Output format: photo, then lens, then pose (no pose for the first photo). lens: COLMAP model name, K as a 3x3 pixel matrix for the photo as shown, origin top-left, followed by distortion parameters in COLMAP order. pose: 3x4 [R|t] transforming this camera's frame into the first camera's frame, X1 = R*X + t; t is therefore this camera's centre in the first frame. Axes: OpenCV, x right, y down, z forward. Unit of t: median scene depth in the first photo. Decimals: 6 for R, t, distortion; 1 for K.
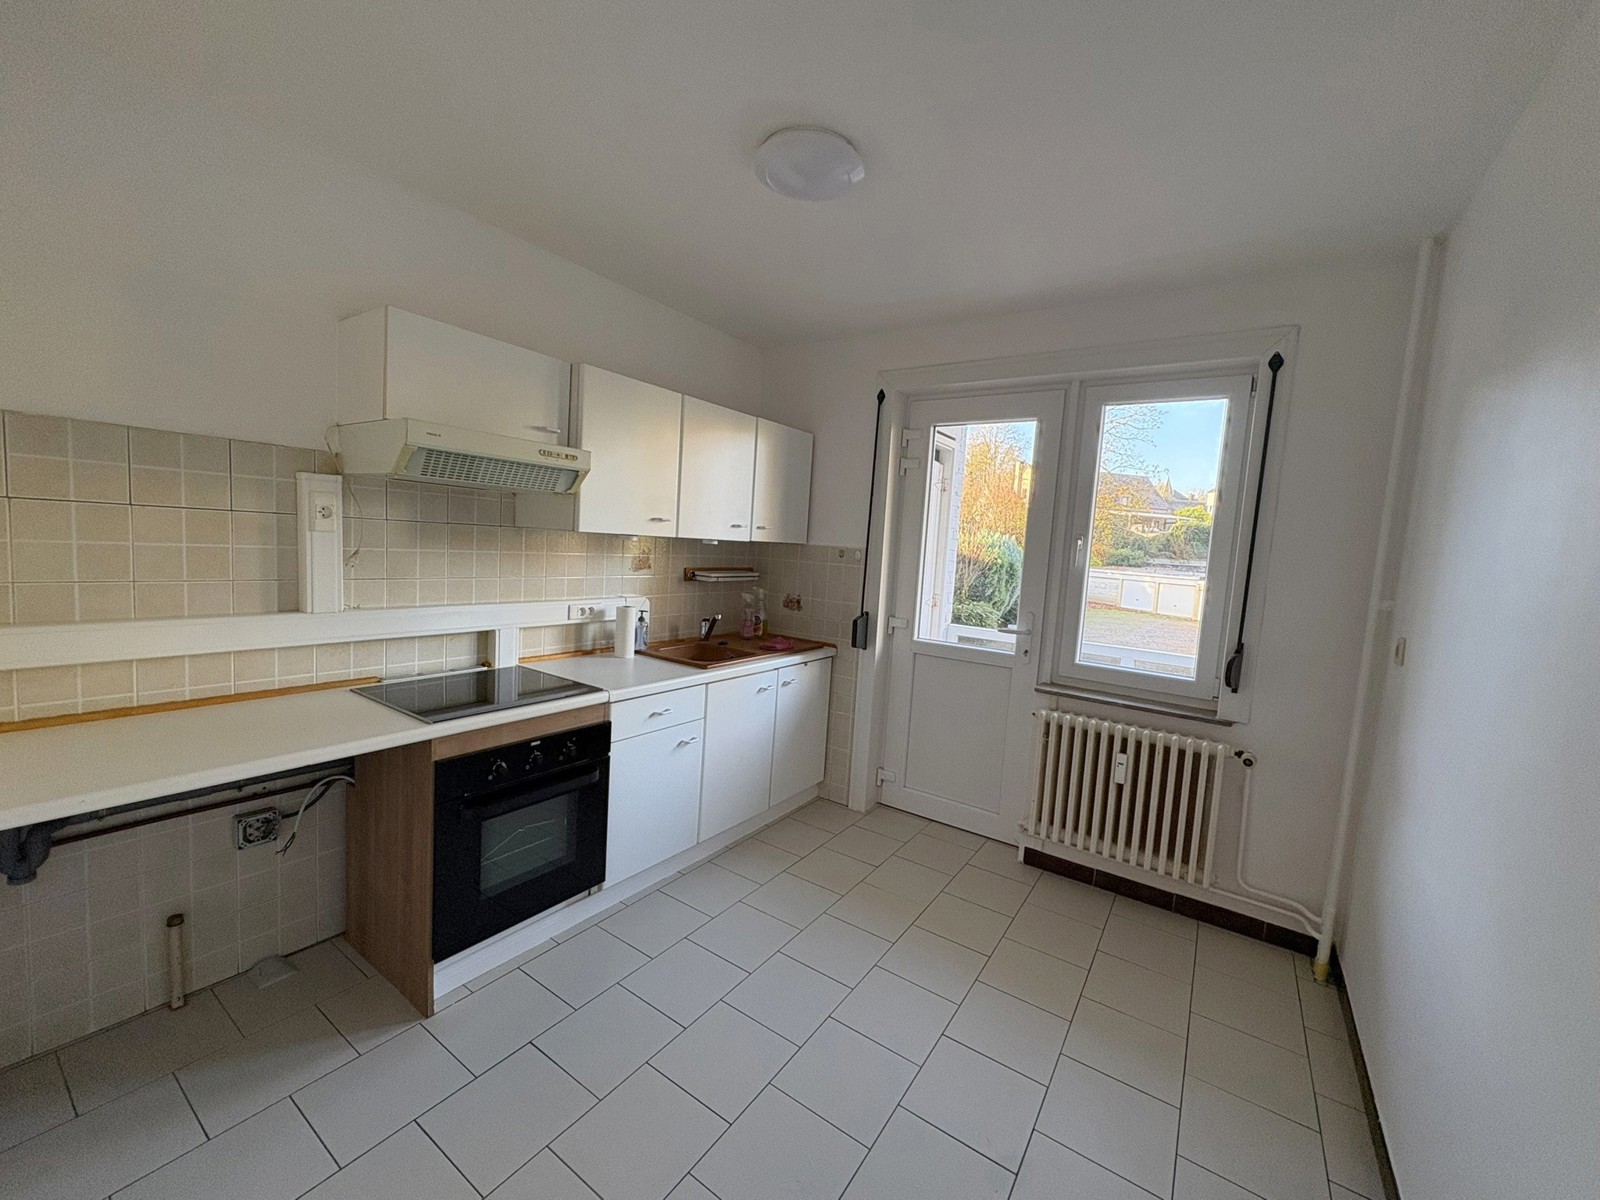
lens RADIAL K [[666.5, 0, 800.0], [0, 666.5, 600.0], [0, 0, 1]] dist [-0.000335, -0.000032]
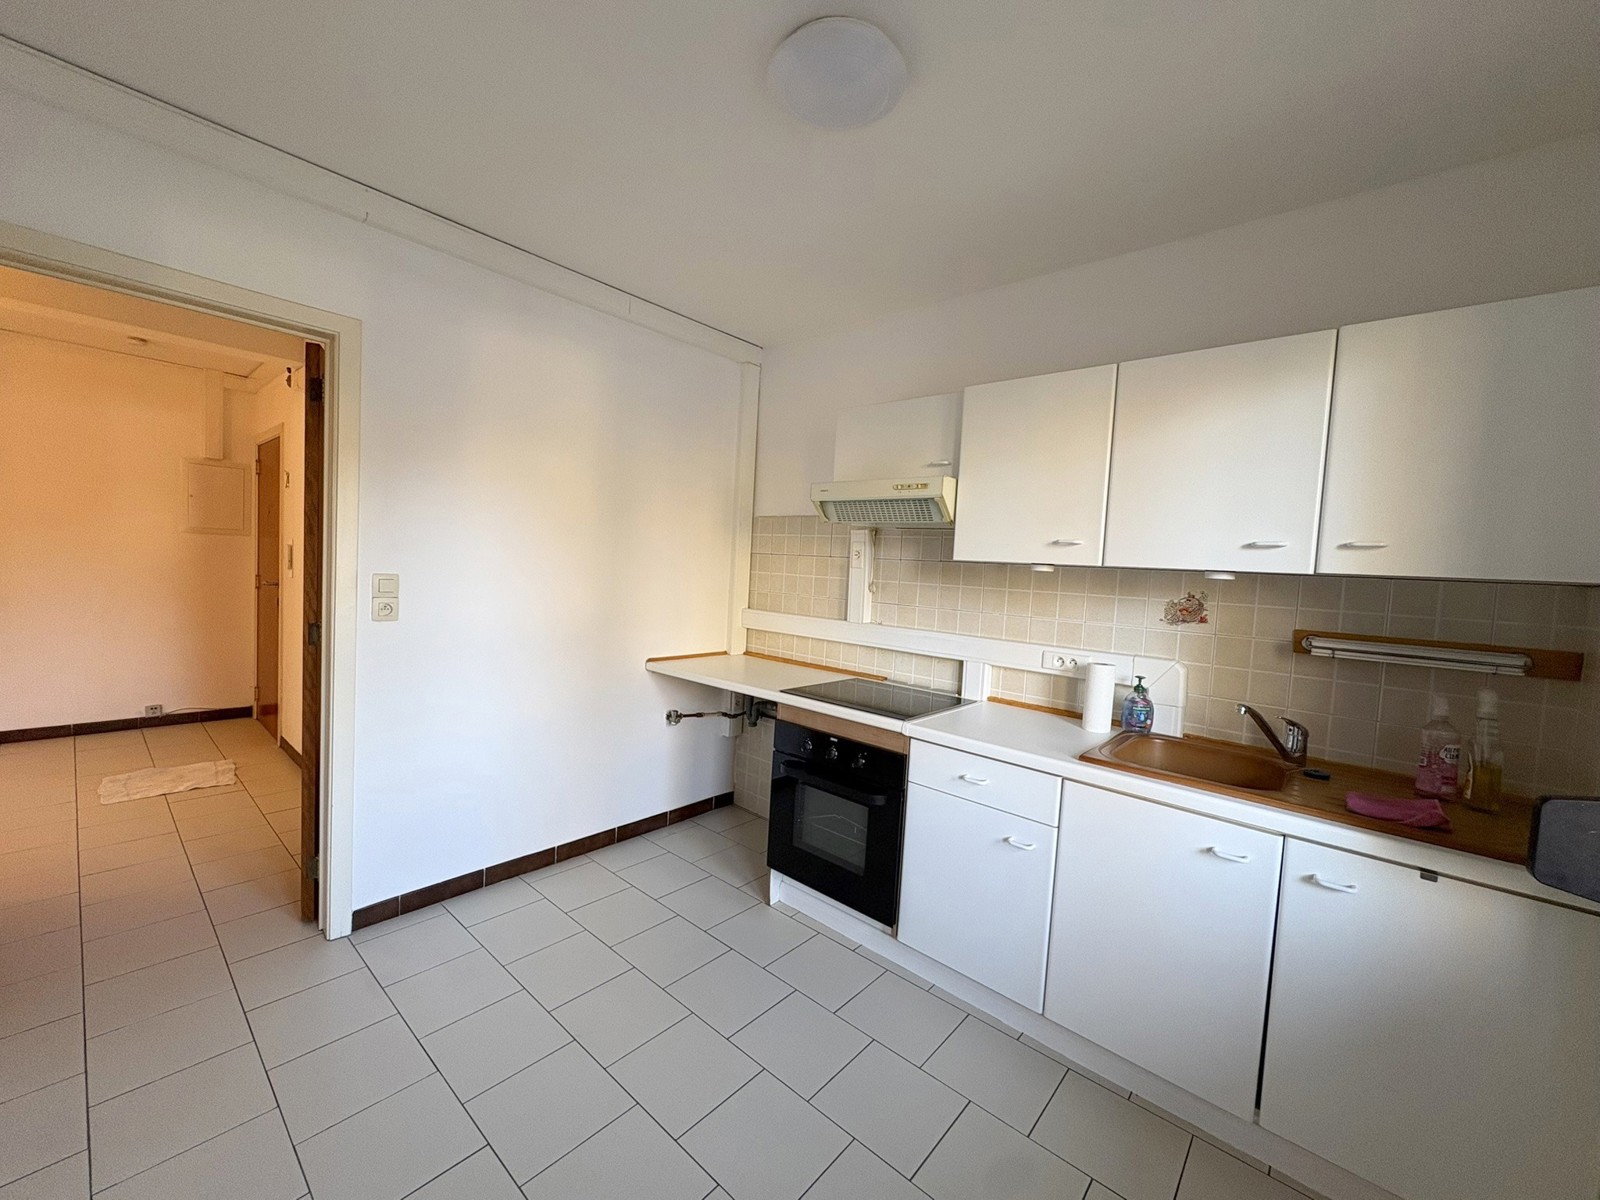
lens RADIAL K [[666.5, 0, 800.0], [0, 666.5, 600.0], [0, 0, 1]] dist [-0.000335, -0.000032]
pose [[-0.162652, -0.018466, -0.986511, 0.635617], [-0.149163, 0.988794, 0.006084, -0.017975], [0.975343, 0.148141, -0.163583, 0.925320]]
